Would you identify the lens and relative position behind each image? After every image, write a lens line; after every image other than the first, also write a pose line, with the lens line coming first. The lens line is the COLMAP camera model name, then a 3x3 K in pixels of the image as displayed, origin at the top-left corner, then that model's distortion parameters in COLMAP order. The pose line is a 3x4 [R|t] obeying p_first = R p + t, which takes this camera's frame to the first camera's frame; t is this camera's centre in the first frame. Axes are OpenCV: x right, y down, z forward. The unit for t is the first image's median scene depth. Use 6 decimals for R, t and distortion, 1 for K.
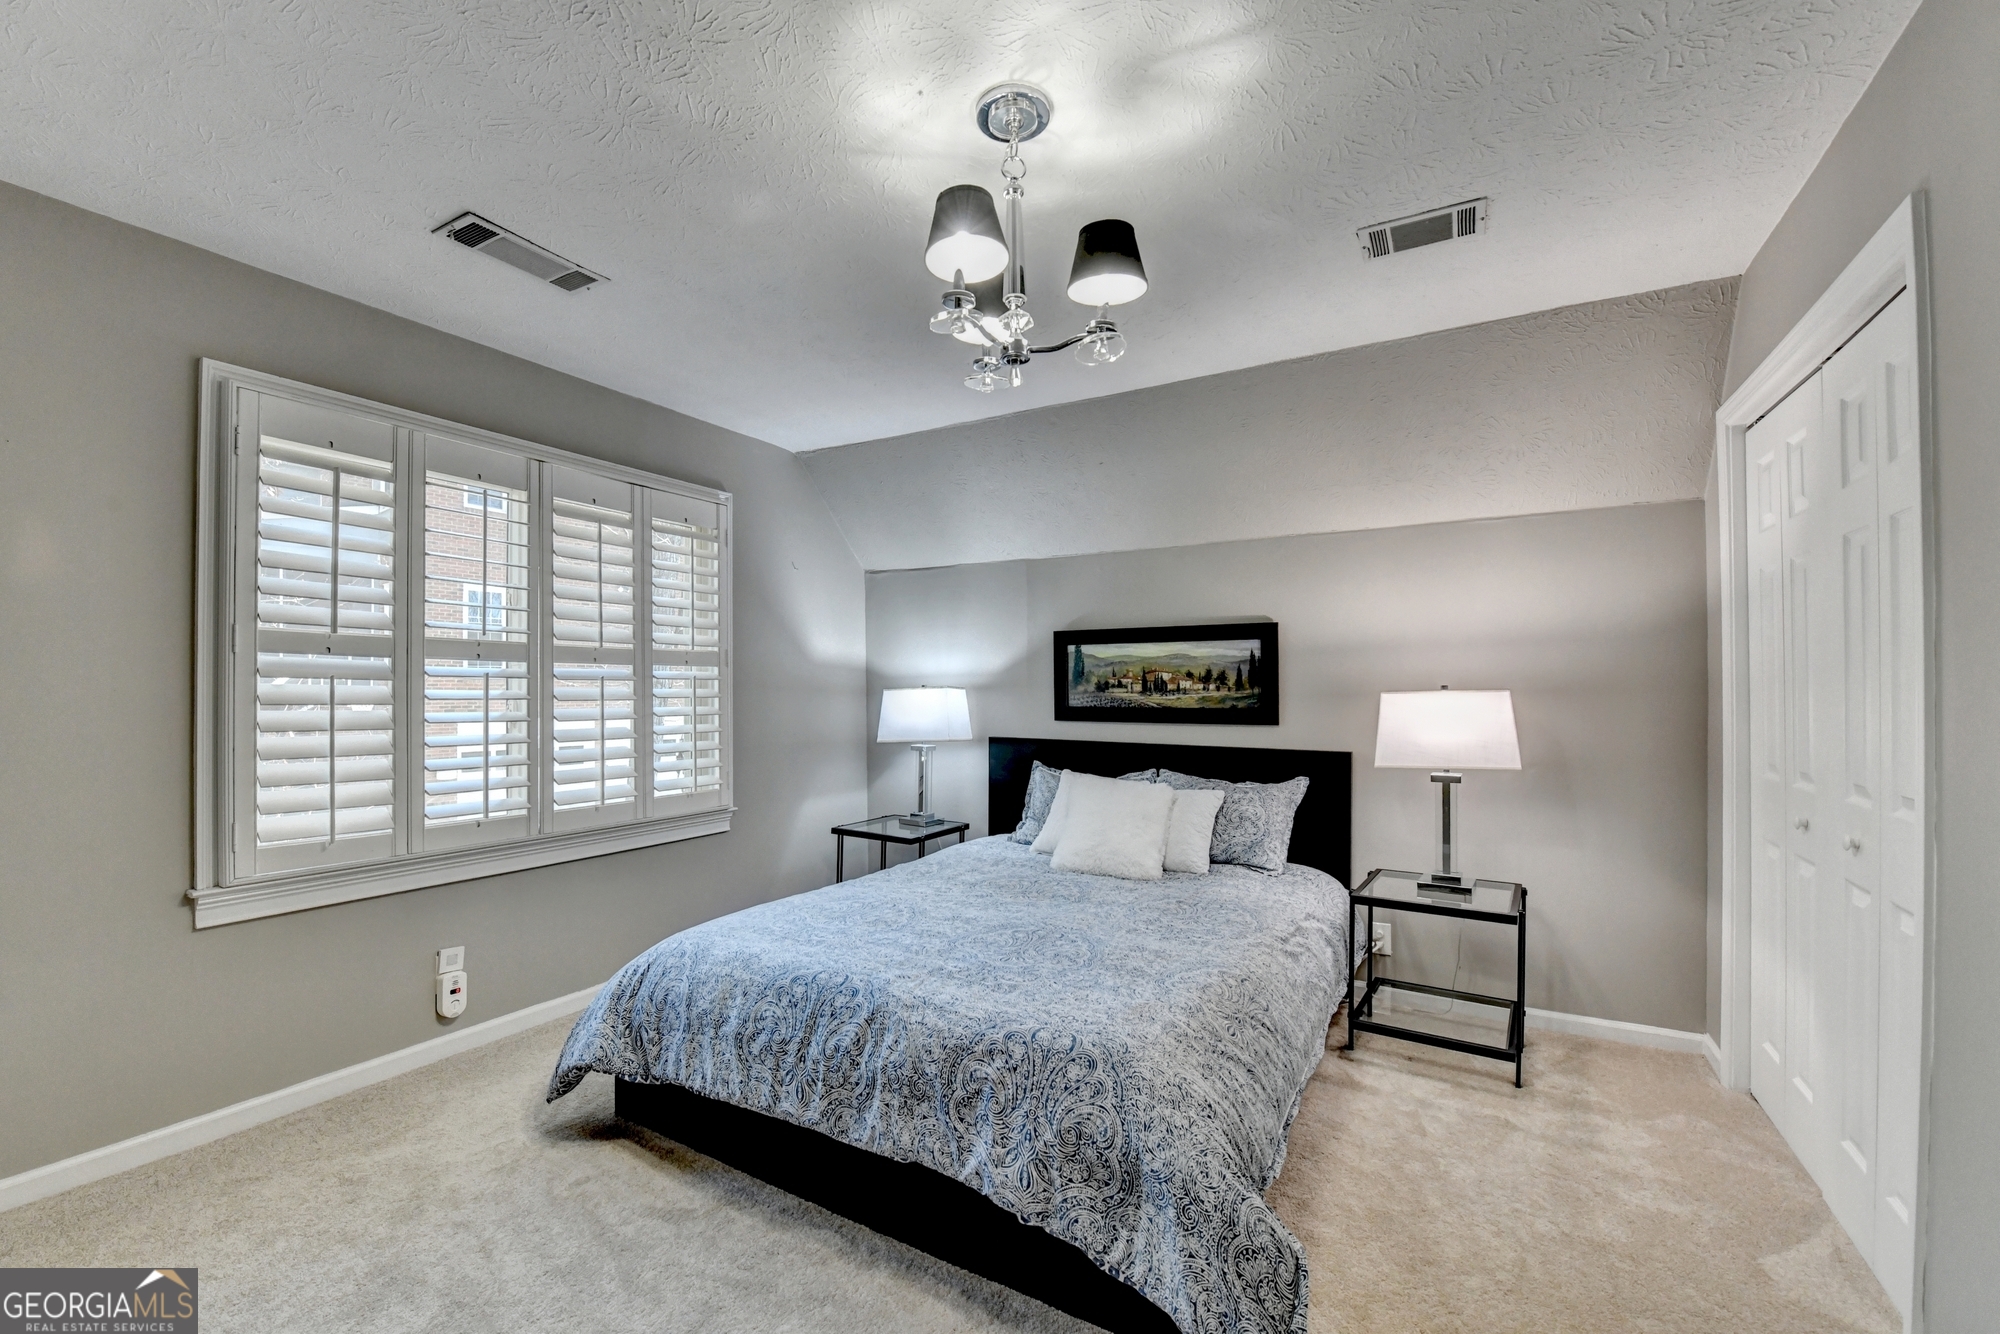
lens RADIAL K [[817.2, 0, 976.7], [0, 817.2, 706.3], [0, 0, 1]] dist [-0.014955, -0.000835]
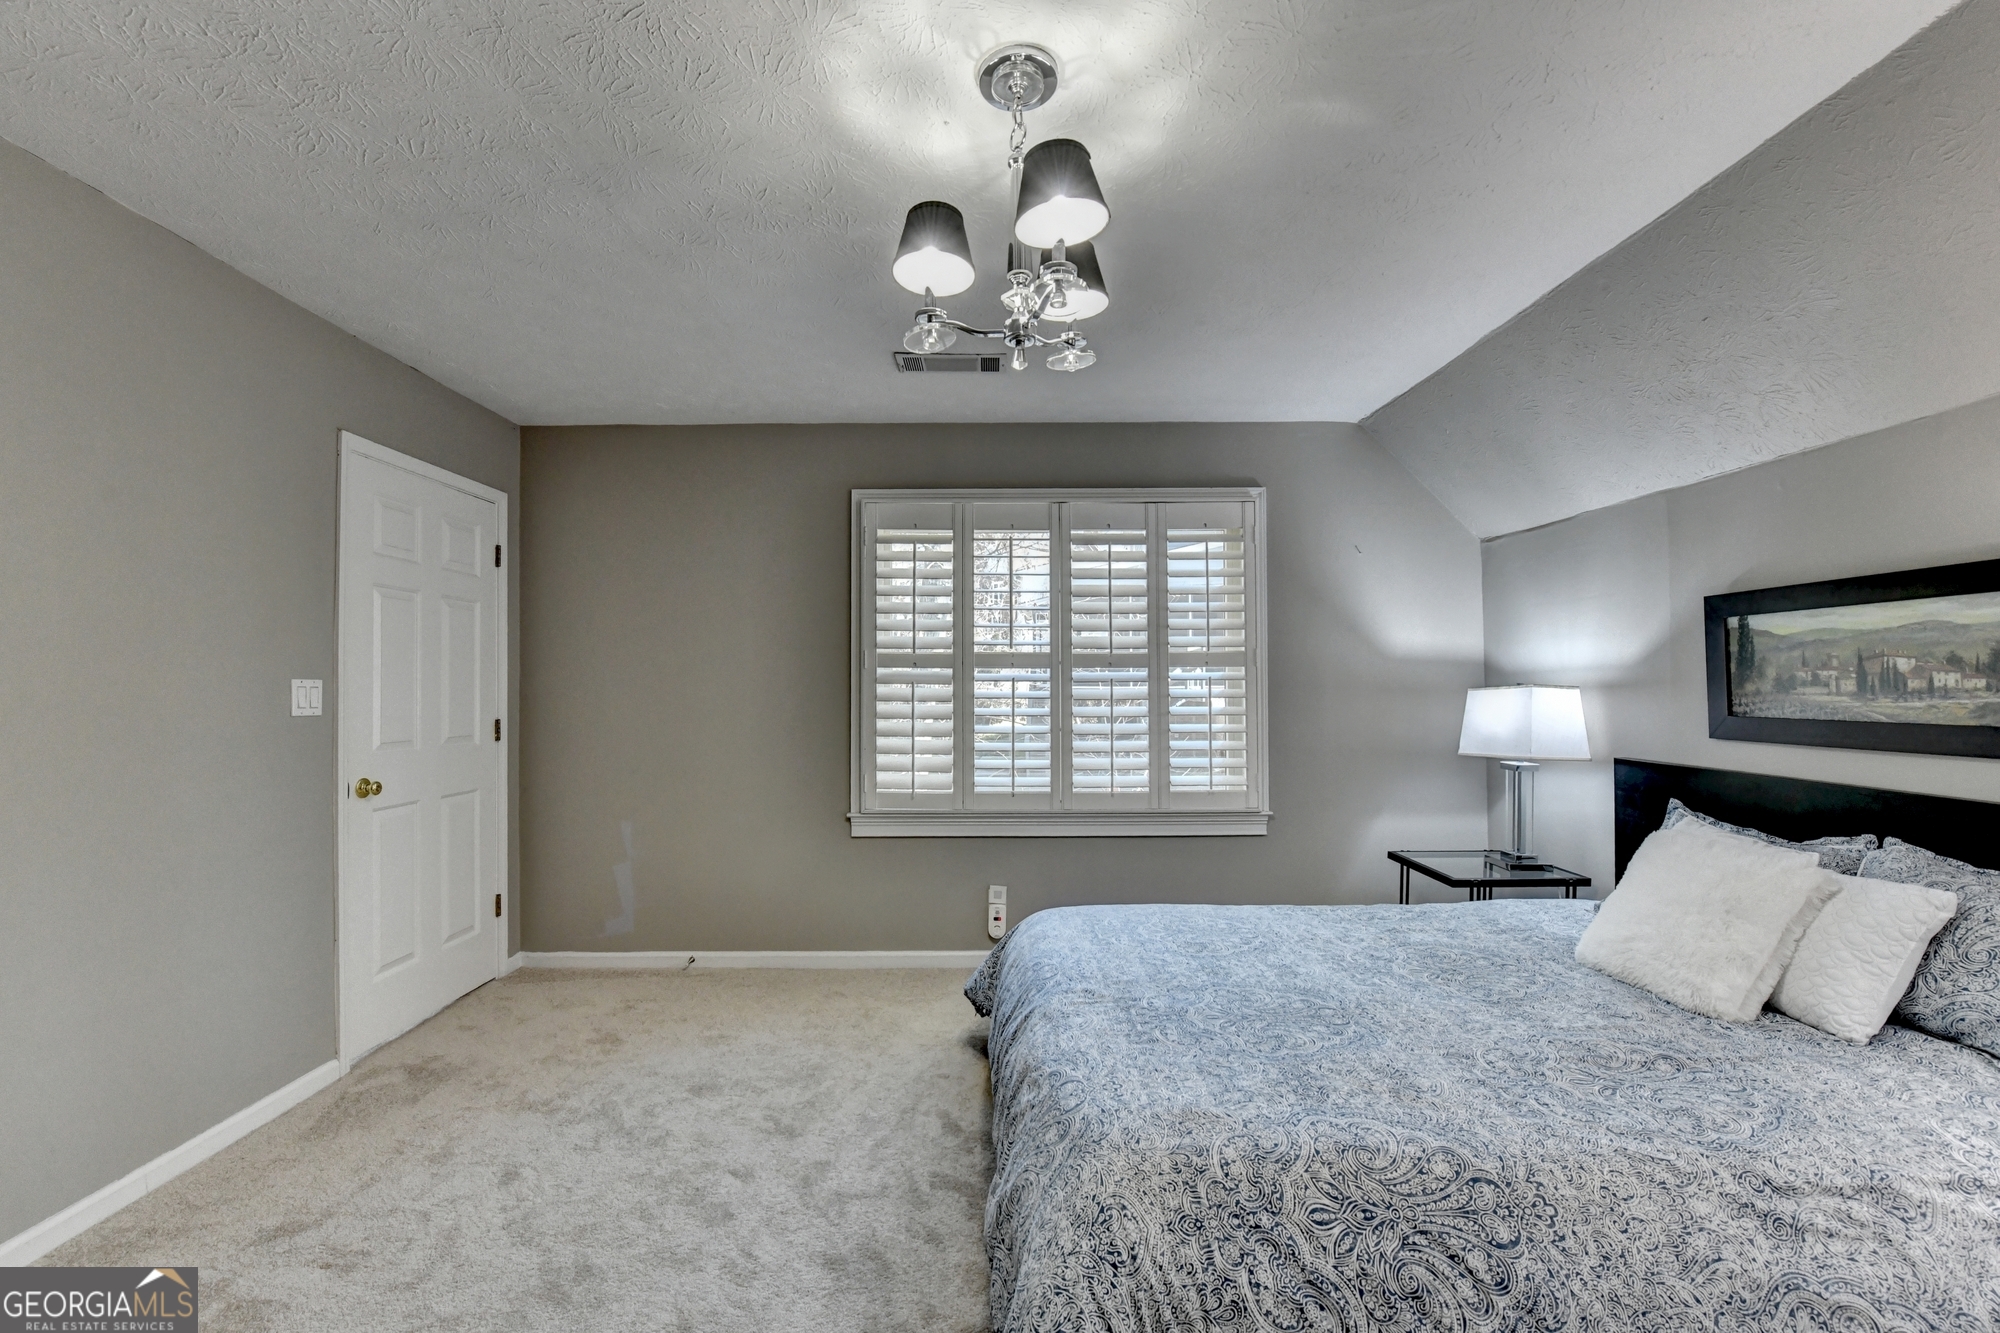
lens RADIAL K [[817.2, 0, 976.7], [0, 817.2, 705.8], [0, 0, 1]] dist [-0.014955, -0.000835]
pose [[0.518325, 0.015645, -0.855041, 0.435304], [-0.012110, 0.999867, 0.010953, -0.009829], [0.855098, 0.004677, 0.518445, 0.255429]]
